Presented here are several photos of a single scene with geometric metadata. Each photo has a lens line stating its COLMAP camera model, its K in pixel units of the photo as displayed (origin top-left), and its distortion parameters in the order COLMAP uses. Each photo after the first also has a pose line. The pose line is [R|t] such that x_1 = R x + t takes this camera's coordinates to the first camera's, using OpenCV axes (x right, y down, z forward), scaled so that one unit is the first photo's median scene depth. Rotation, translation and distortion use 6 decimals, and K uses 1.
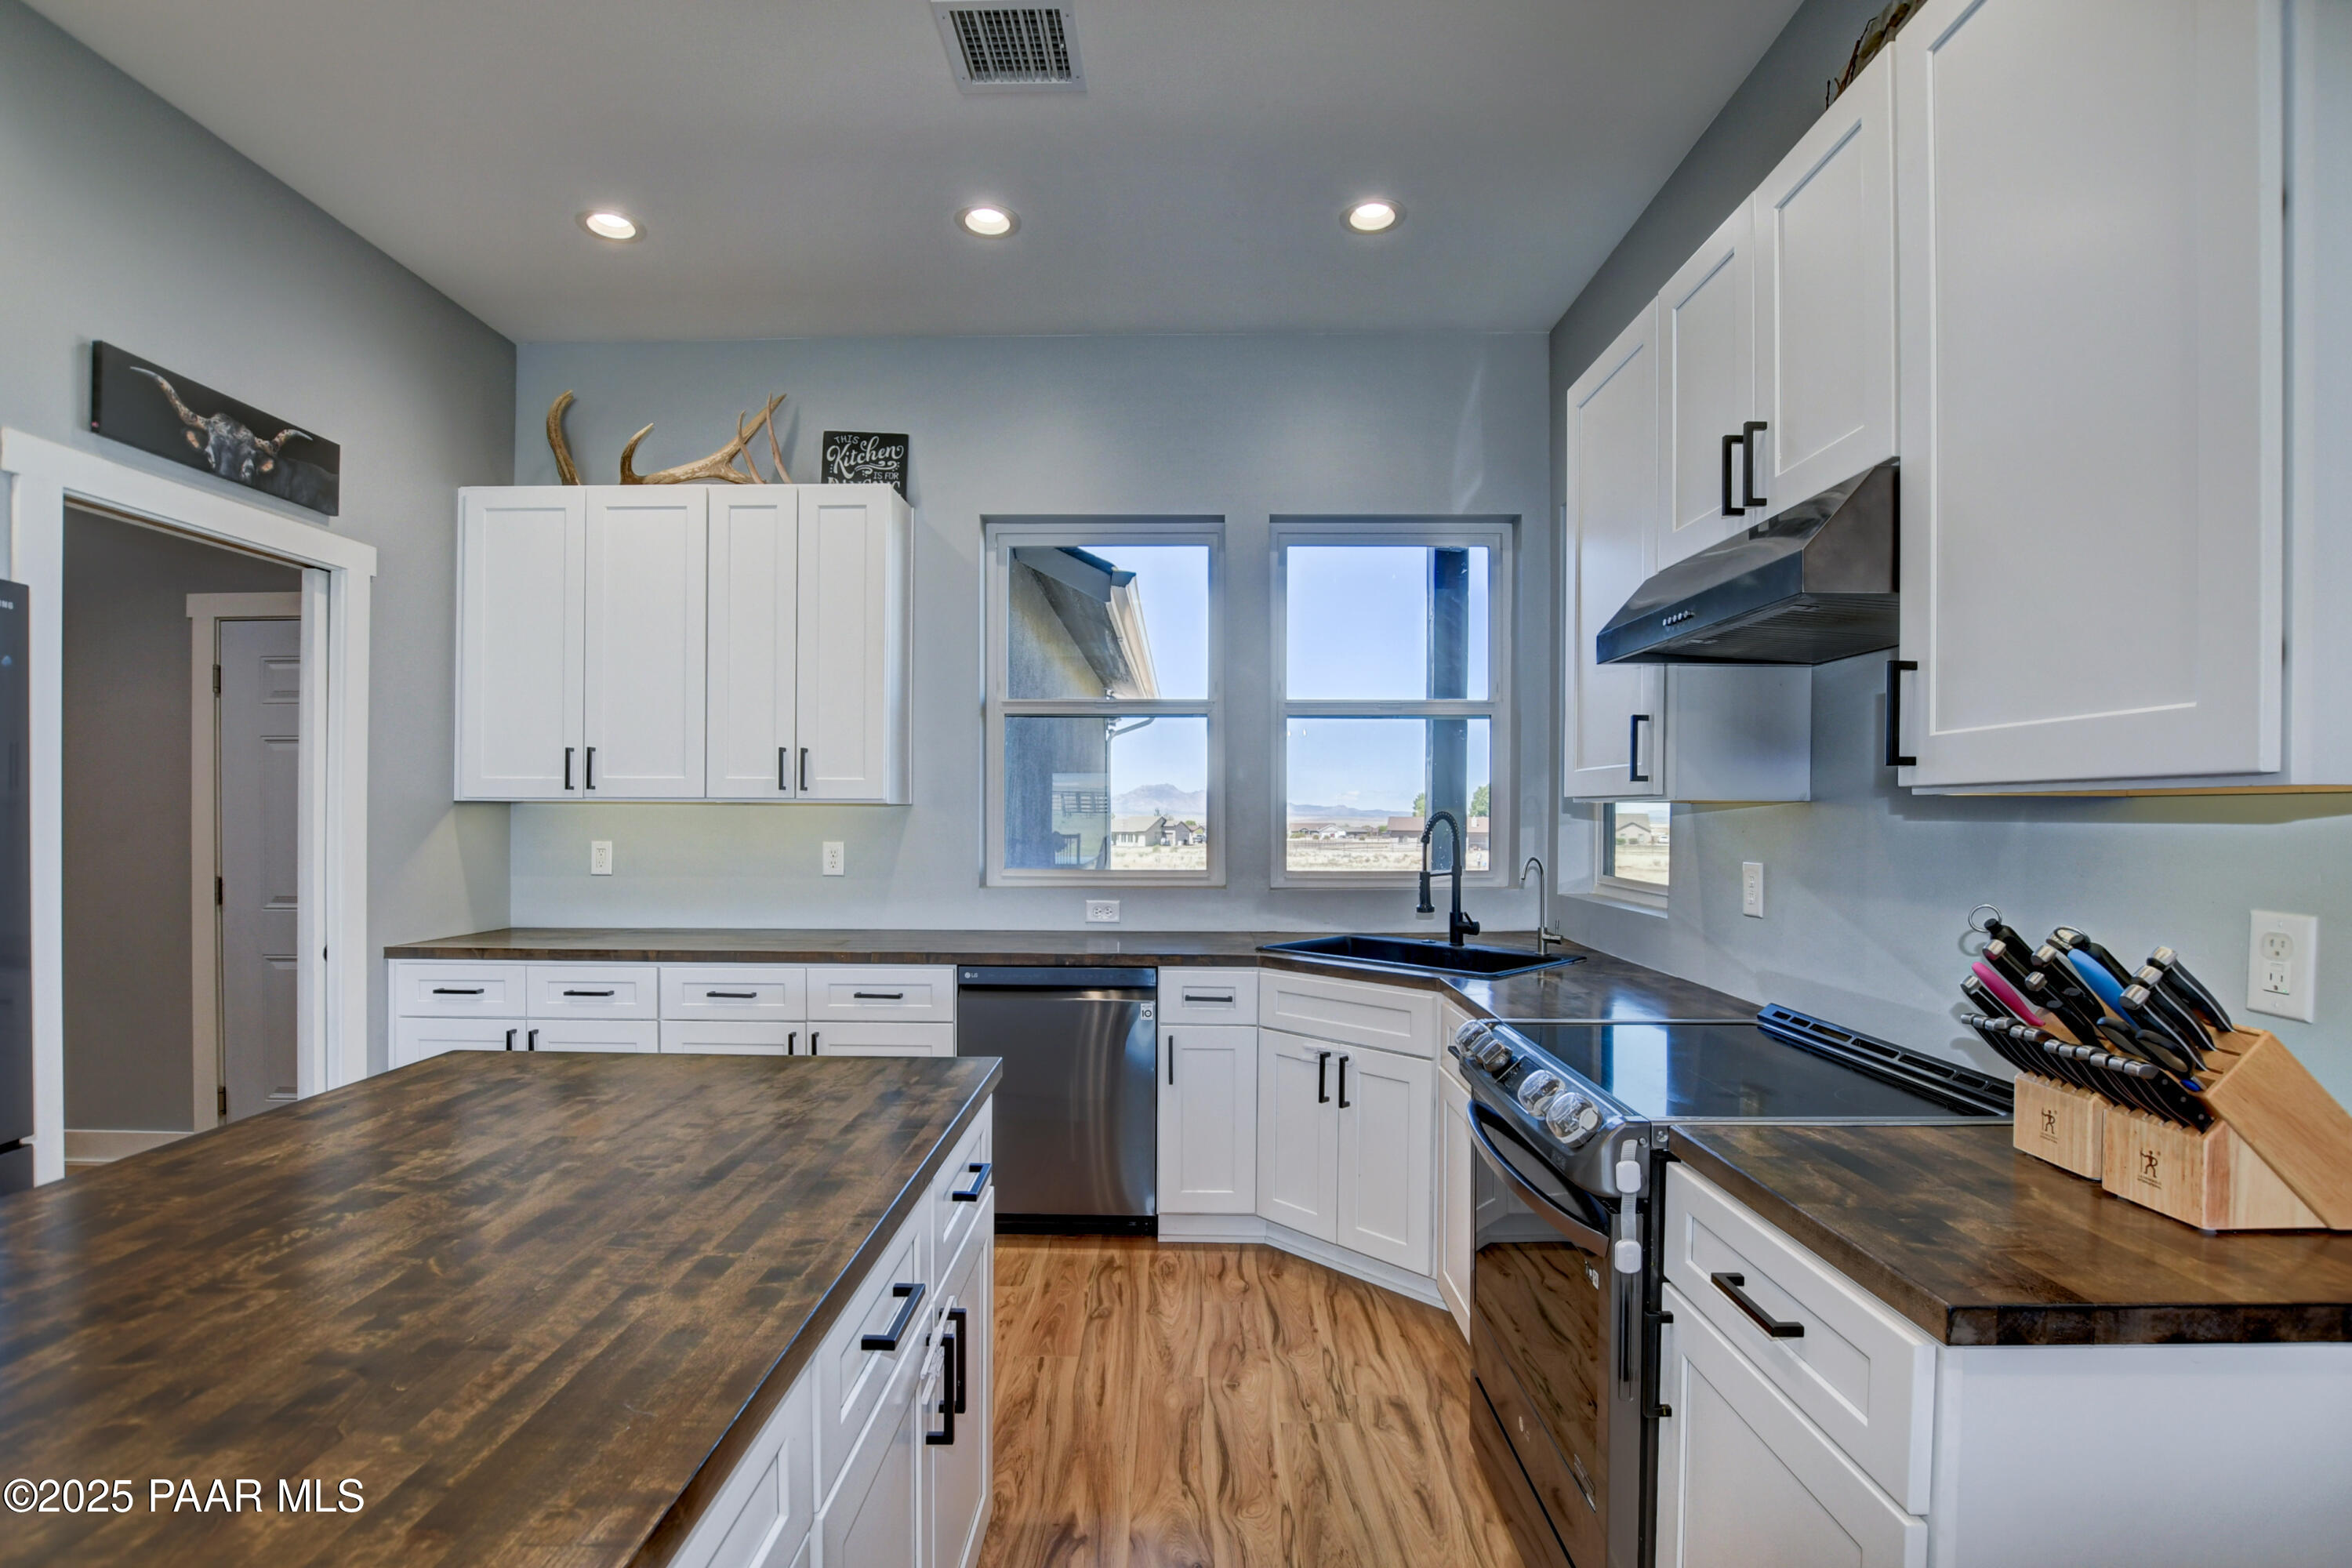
lens RADIAL K [[1094.4, 0, 1174.4], [0, 1094.4, 823.2], [0, 0, 1]] dist [-0.030700, 0.000981]
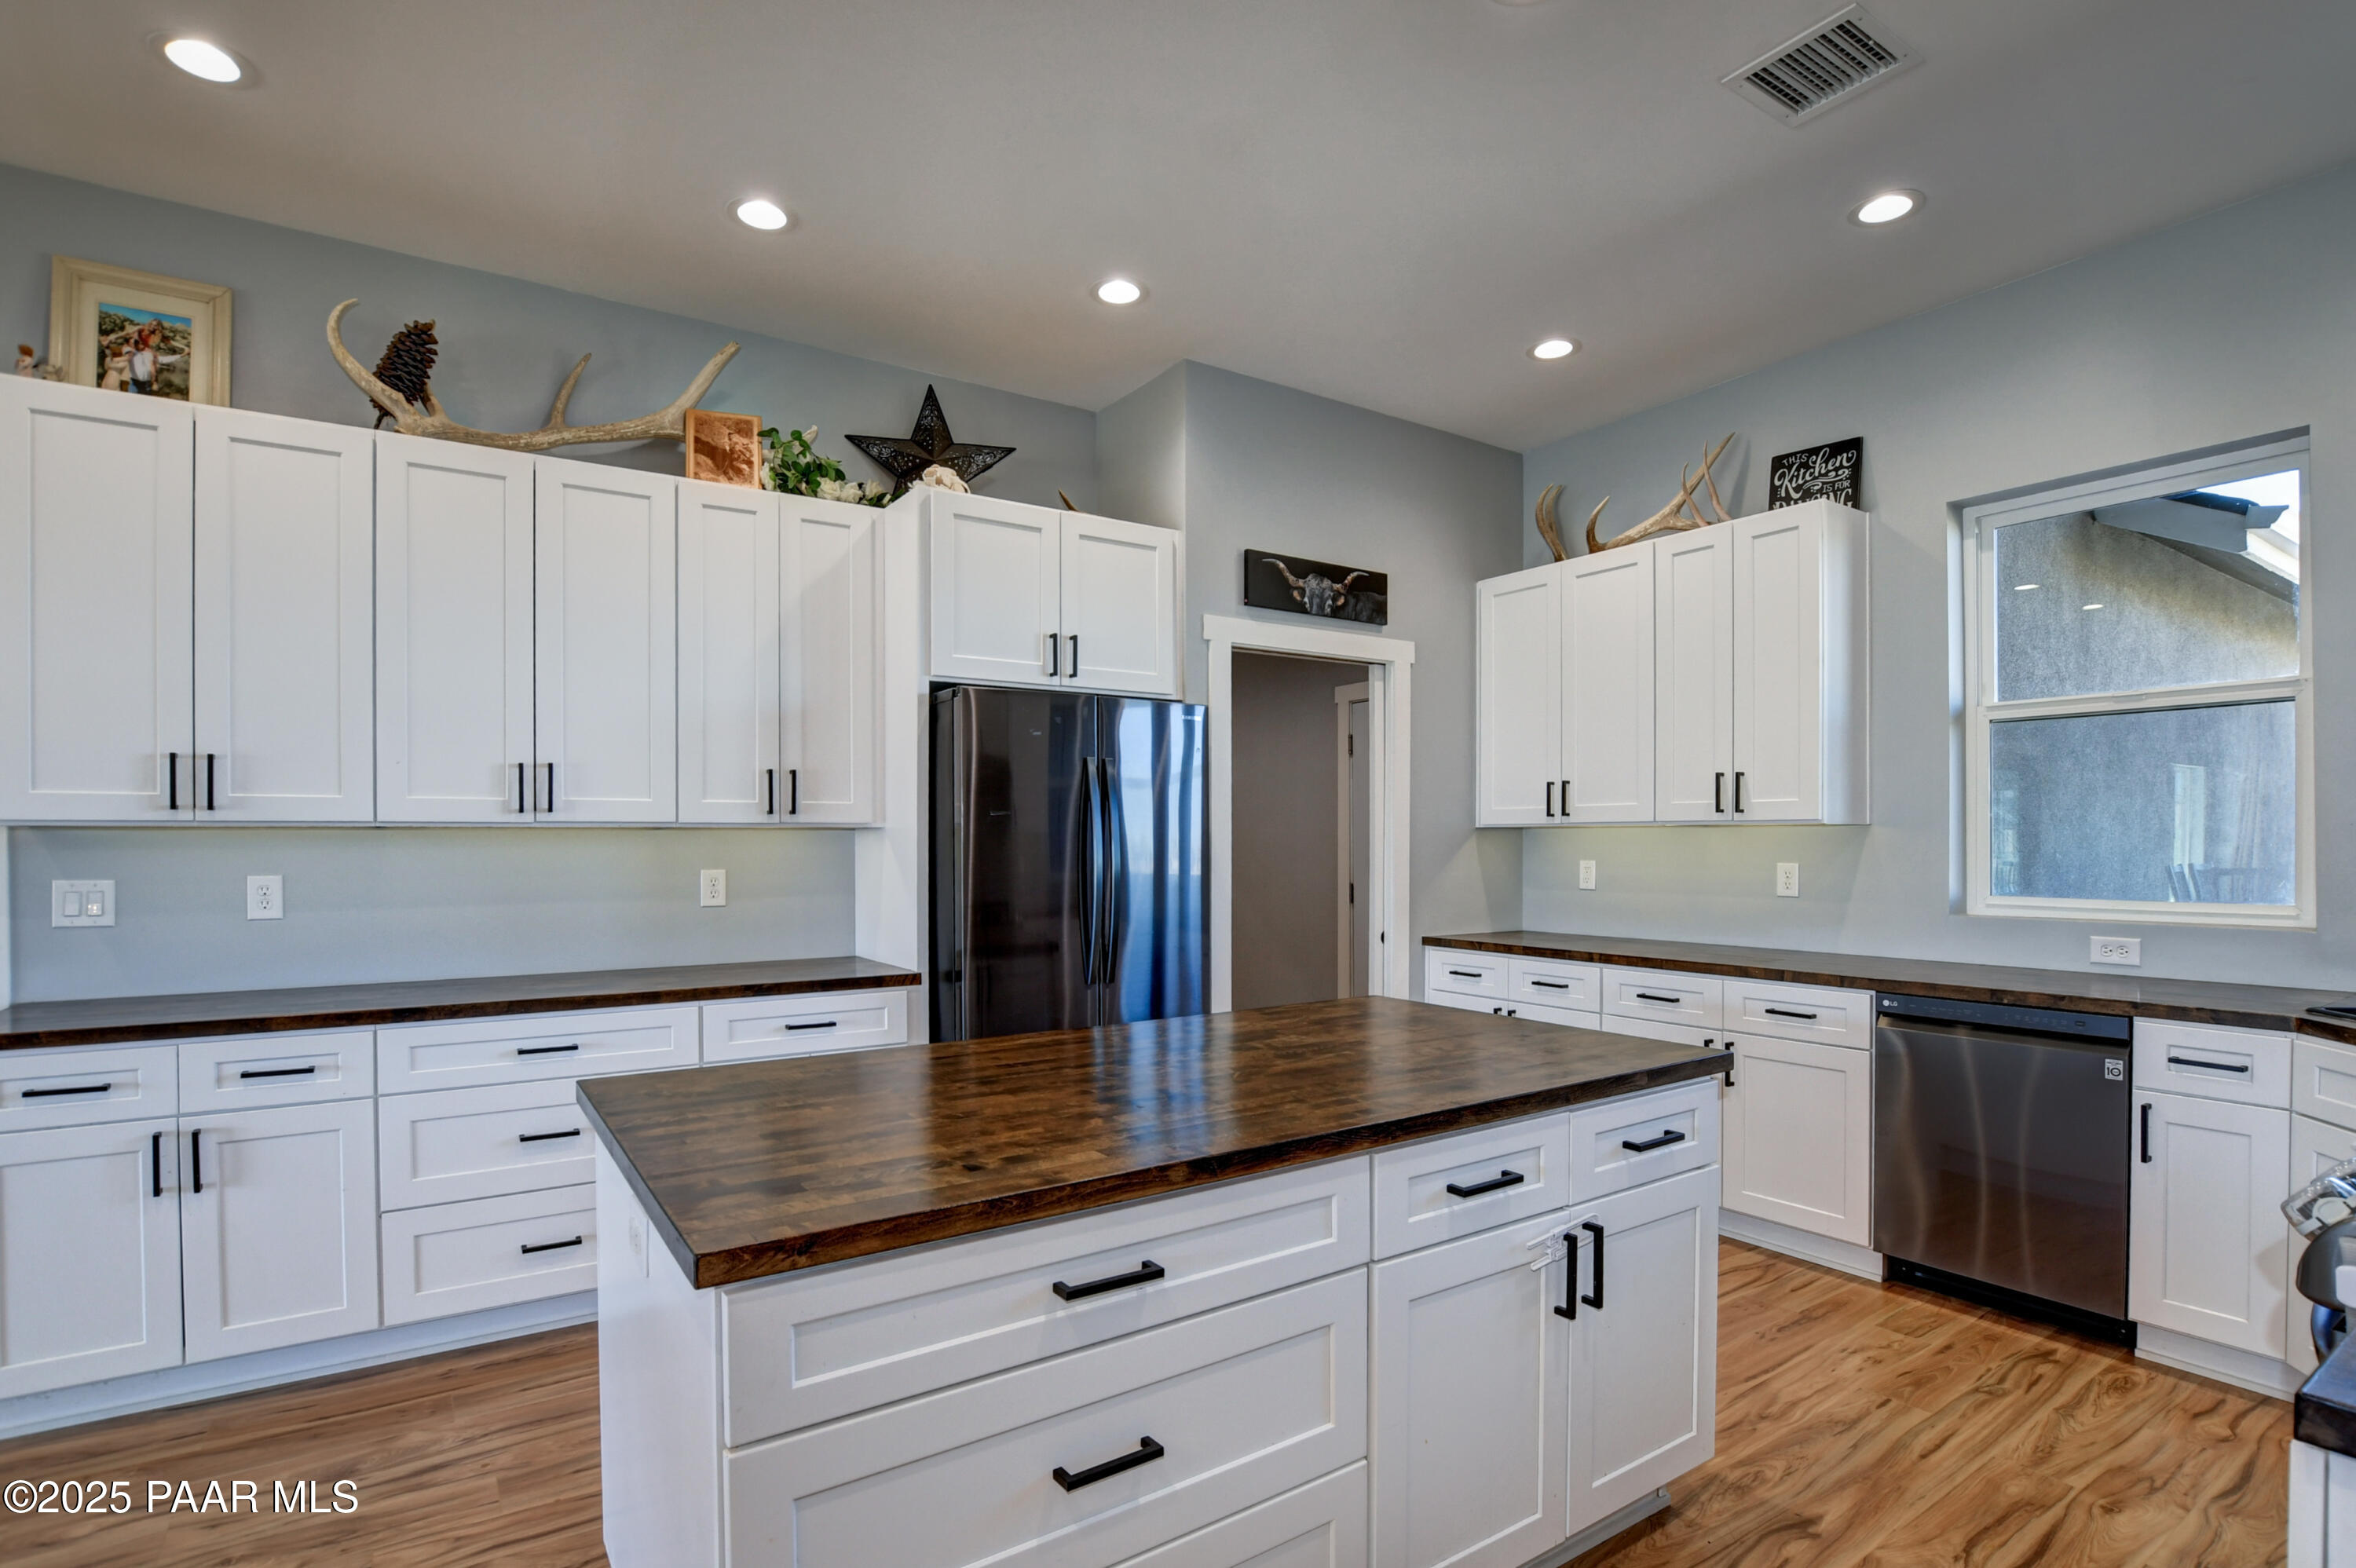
lens RADIAL K [[1136.0, 0, 1172.2], [0, 1136.0, 844.9], [0, 0, 1]] dist [-0.024804, 0.000781]
pose [[0.565673, -0.003054, -0.824624, 0.268867], [-0.000909, 0.999990, -0.004327, 0.006636], [0.824629, 0.003197, 0.565665, -0.064310]]
